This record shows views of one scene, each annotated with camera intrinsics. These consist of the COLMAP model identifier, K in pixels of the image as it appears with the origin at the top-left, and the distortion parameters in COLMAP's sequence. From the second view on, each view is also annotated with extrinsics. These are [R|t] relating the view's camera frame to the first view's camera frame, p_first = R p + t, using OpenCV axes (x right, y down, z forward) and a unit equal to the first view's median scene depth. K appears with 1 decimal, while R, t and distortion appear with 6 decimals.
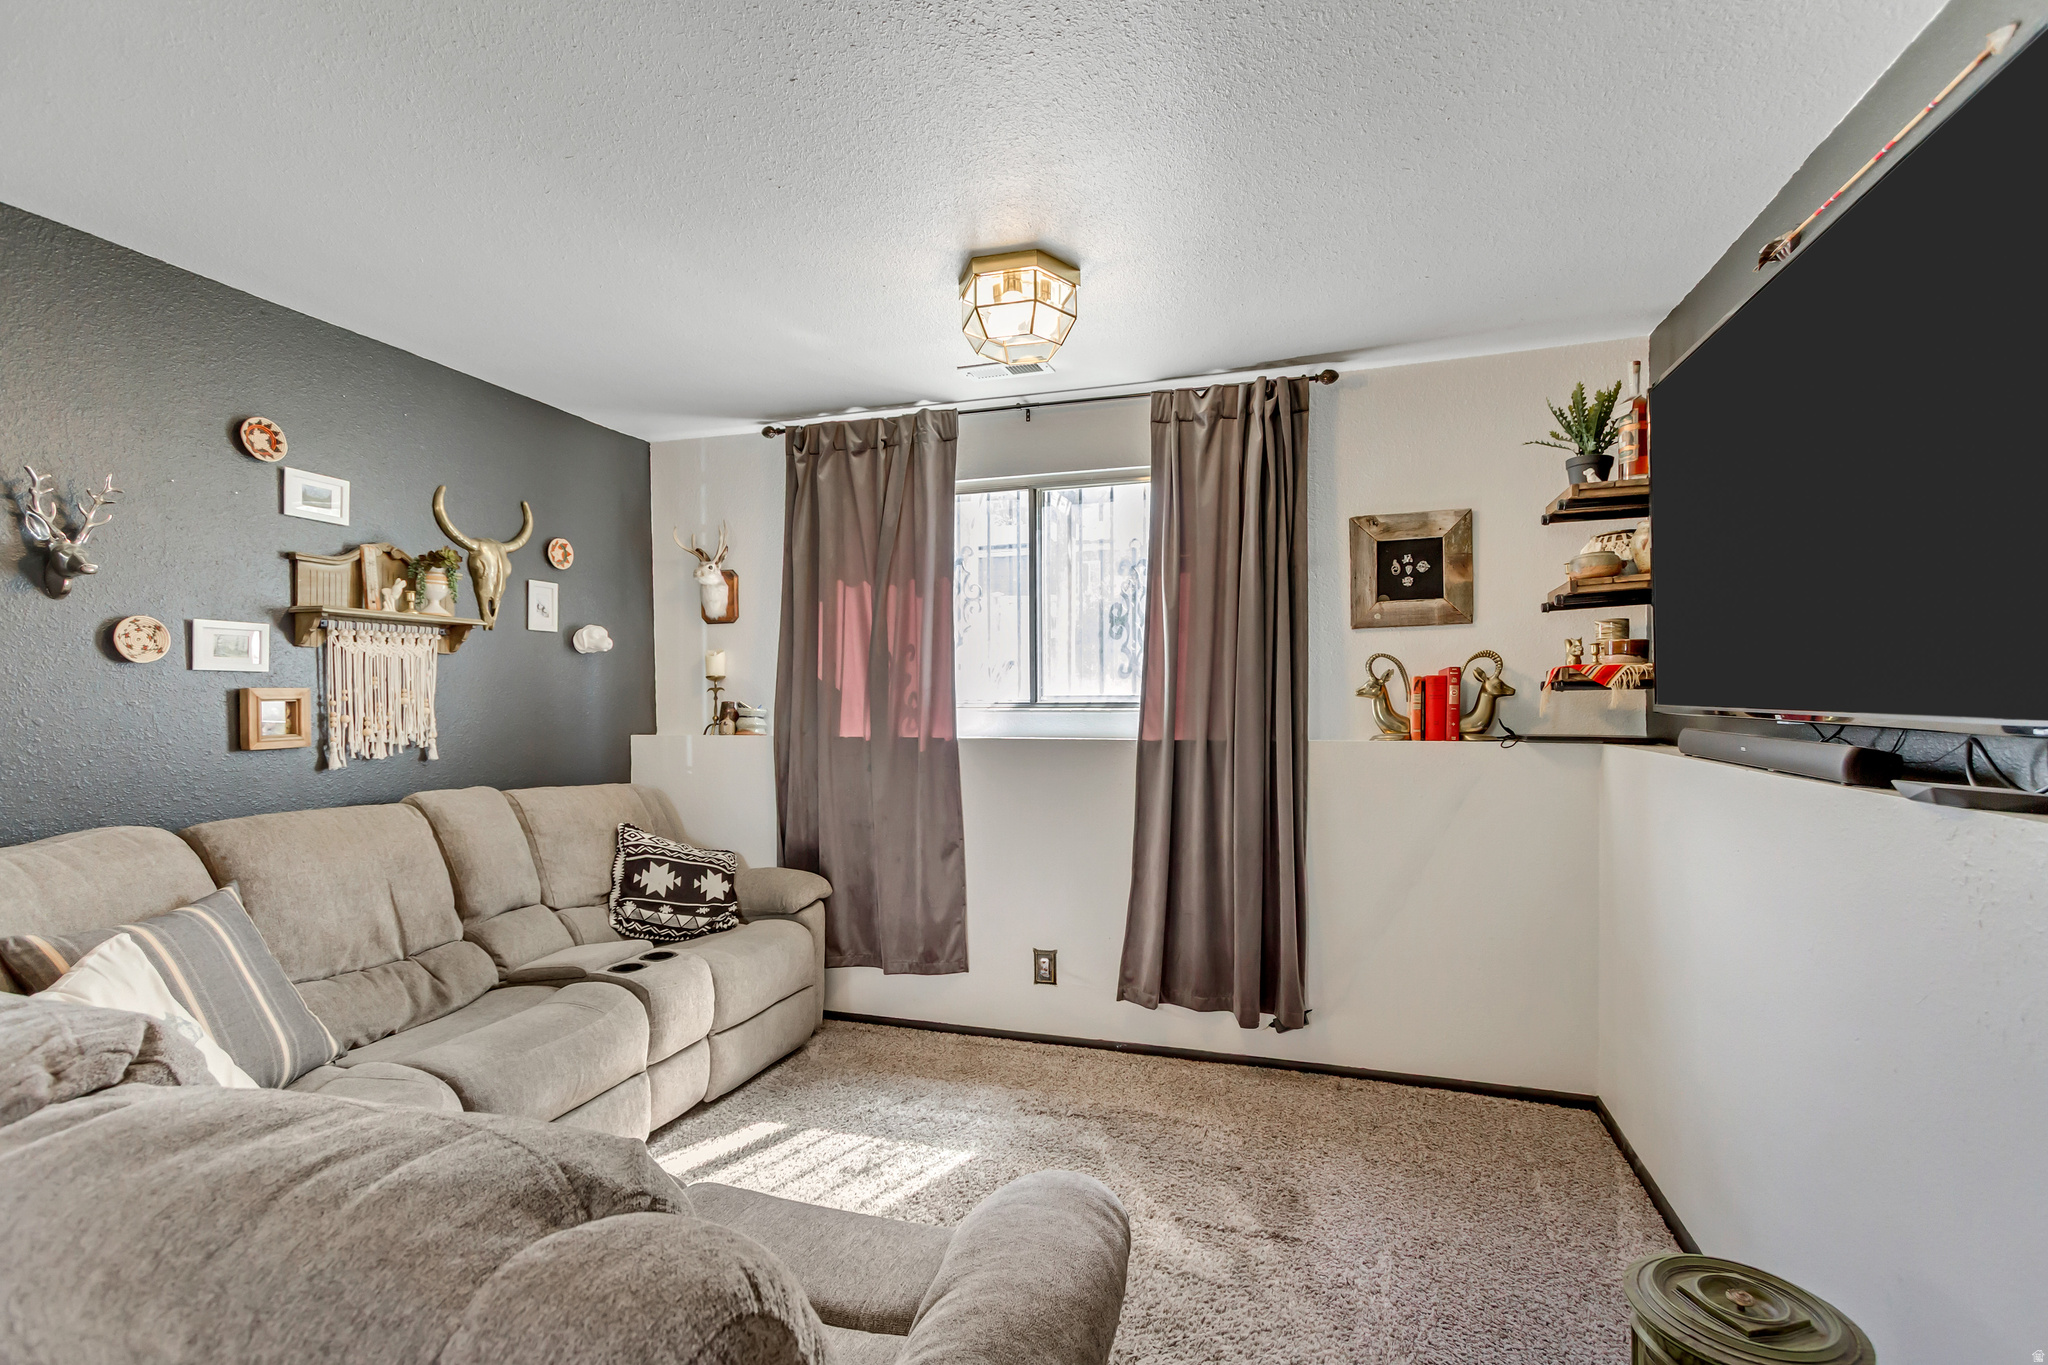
lens RADIAL K [[951.4, 0, 1021.6], [0, 951.4, 710.4], [0, 0, 1]] dist [0.001827, -0.000141]
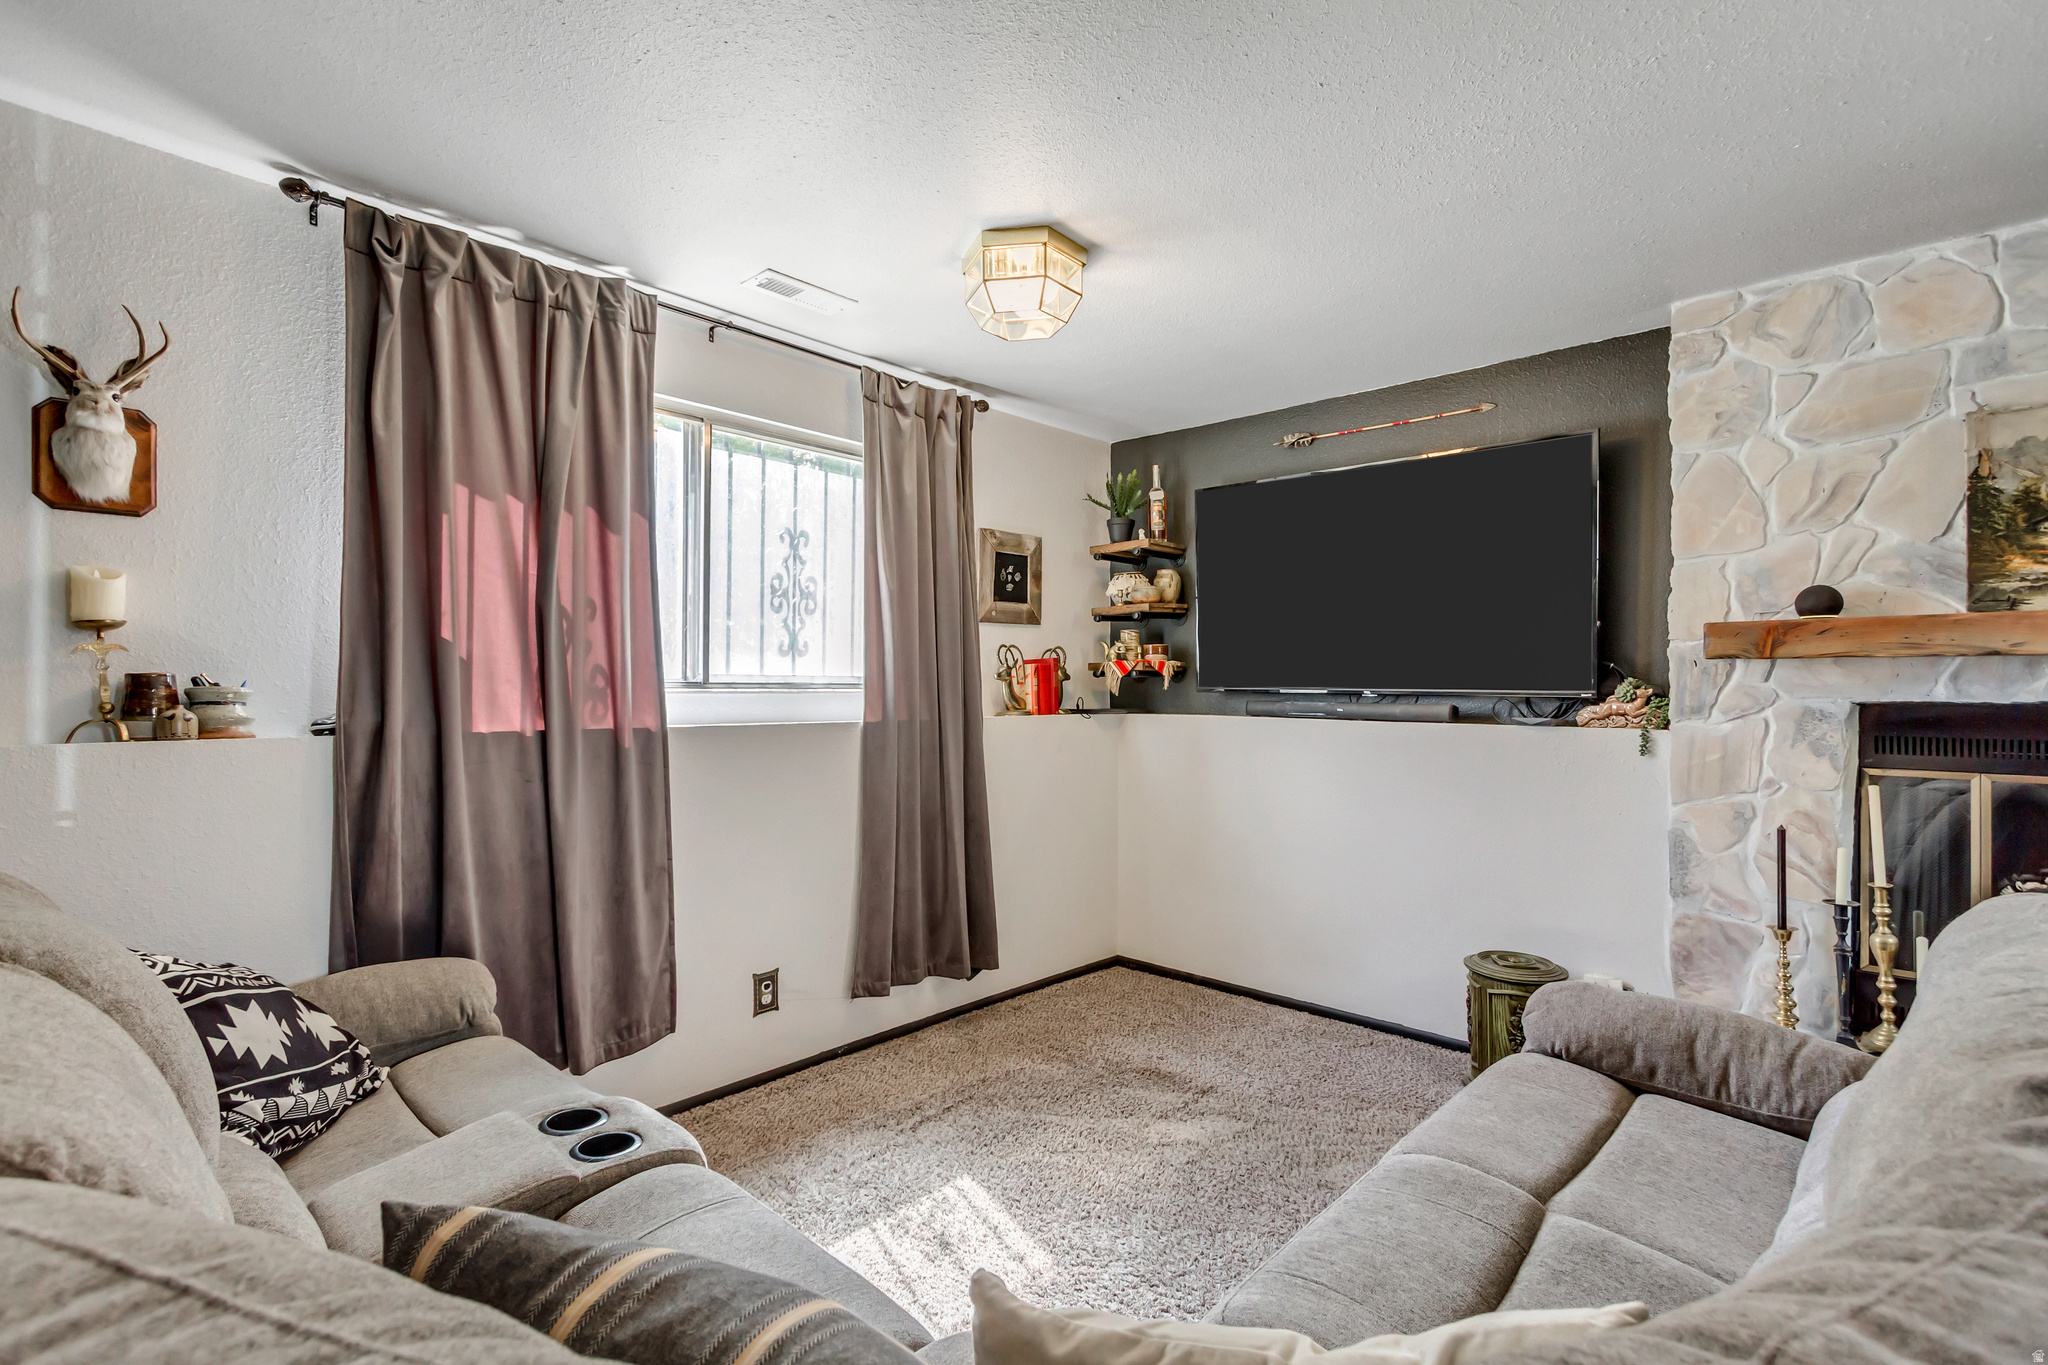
lens RADIAL K [[960.4, 0, 1025.9], [0, 960.4, 680.3], [0, 0, 1]] dist [0.014170, -0.004681]
pose [[0.415271, 0.012096, 0.909617, -0.703757], [0.005490, 0.999860, -0.015803, 0.005498], [-0.909681, 0.011556, 0.415146, 0.450132]]
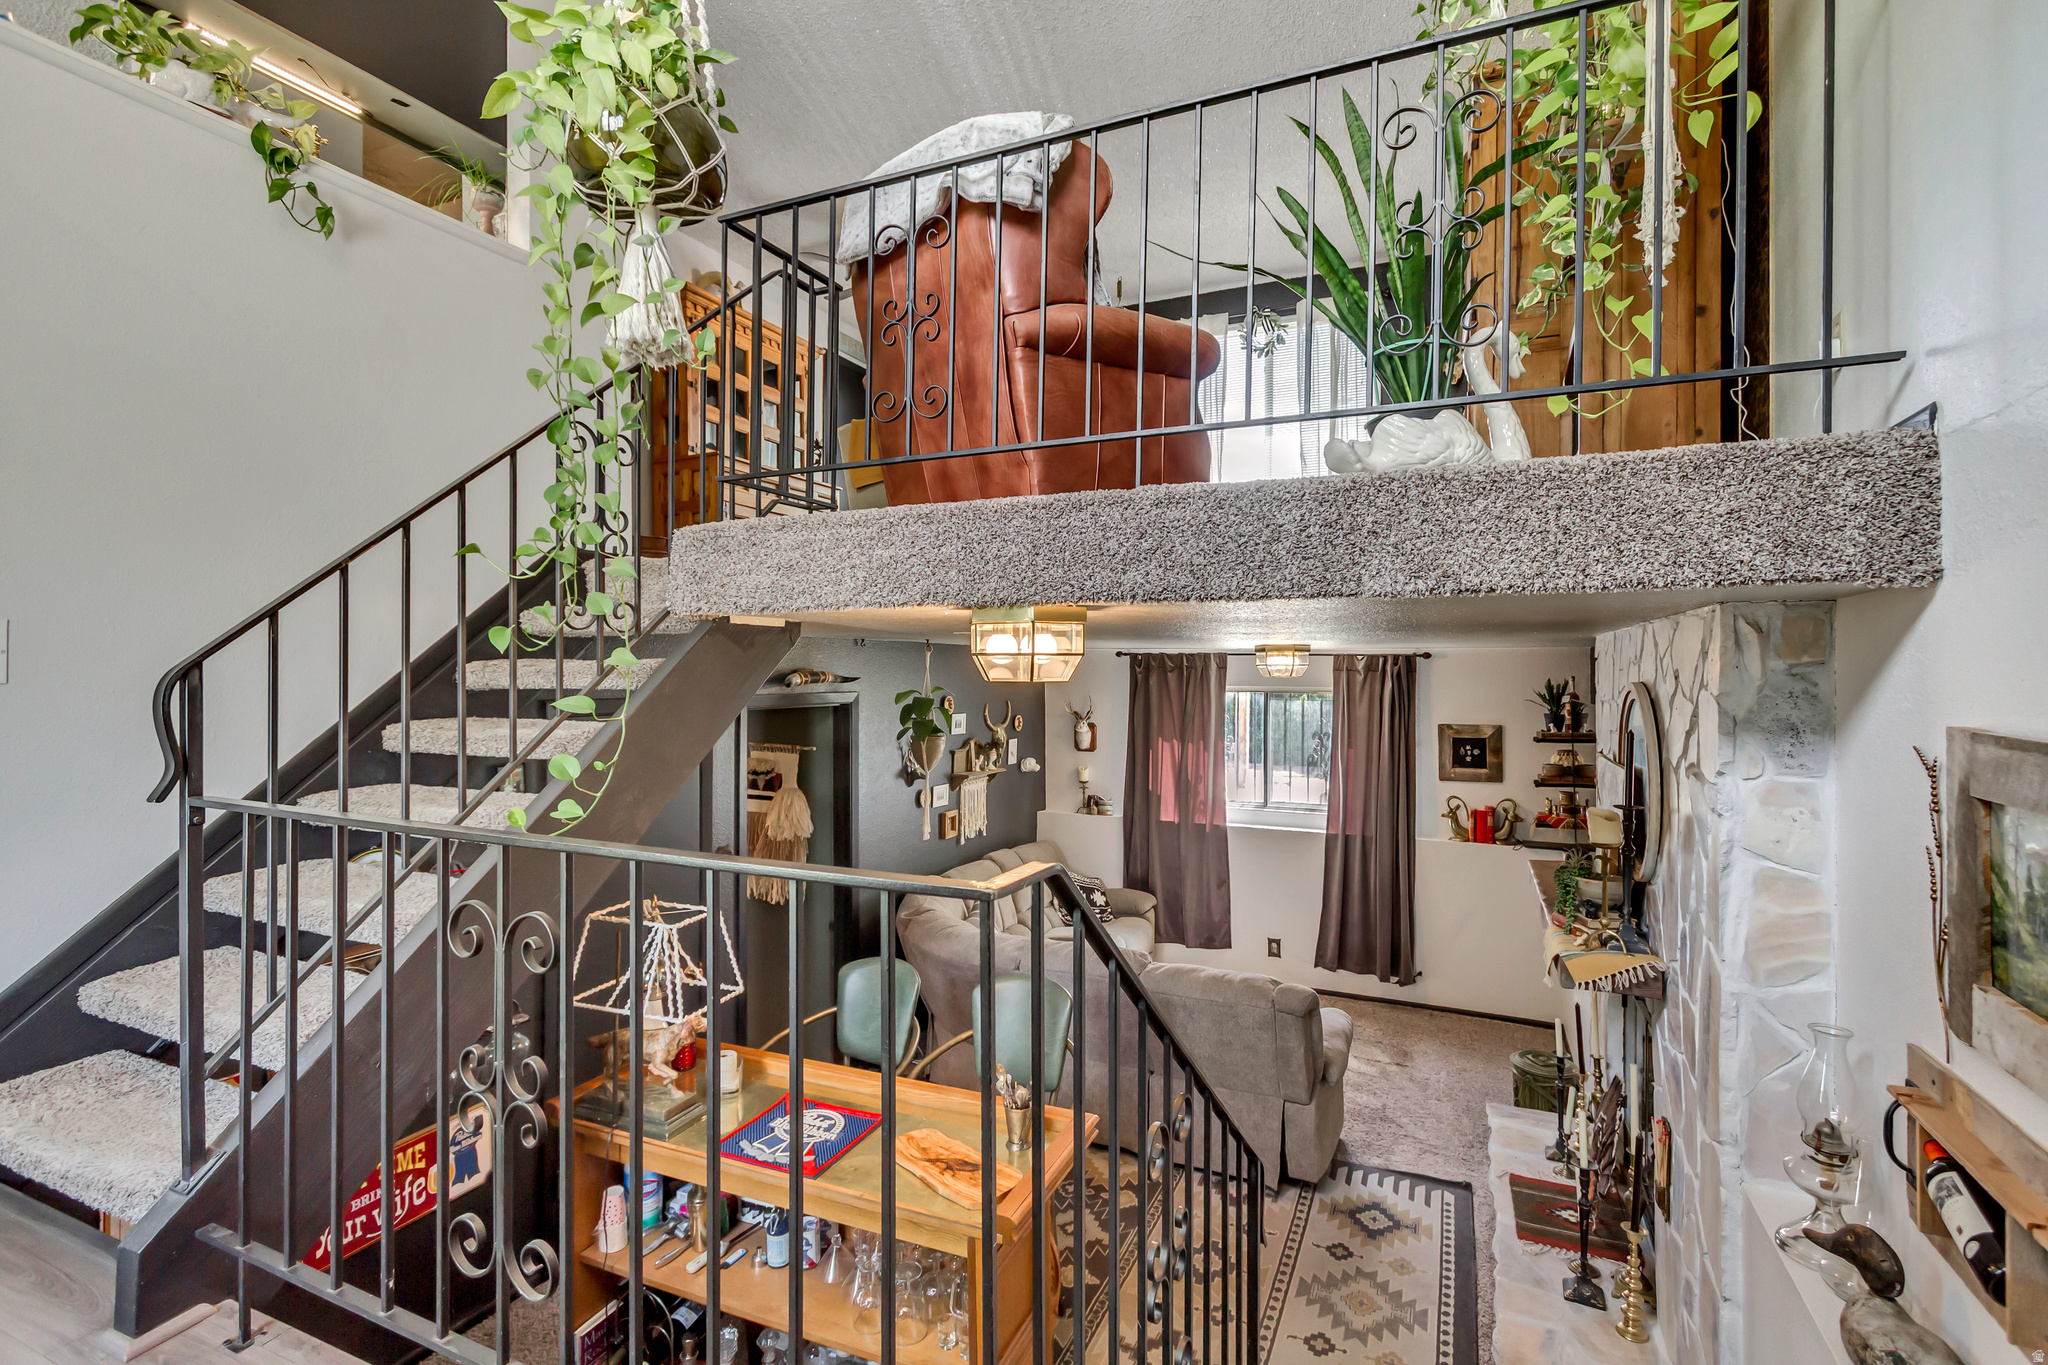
lens RADIAL K [[956.9, 0, 1024.6], [0, 956.9, 656.0], [0, 0, 1]] dist [0.003287, 0.000023]
pose [[0.992933, 0.008878, -0.118344, -0.267557], [-0.012431, 0.999493, -0.029315, -0.271571], [0.118024, 0.030579, 0.992540, -1.055960]]
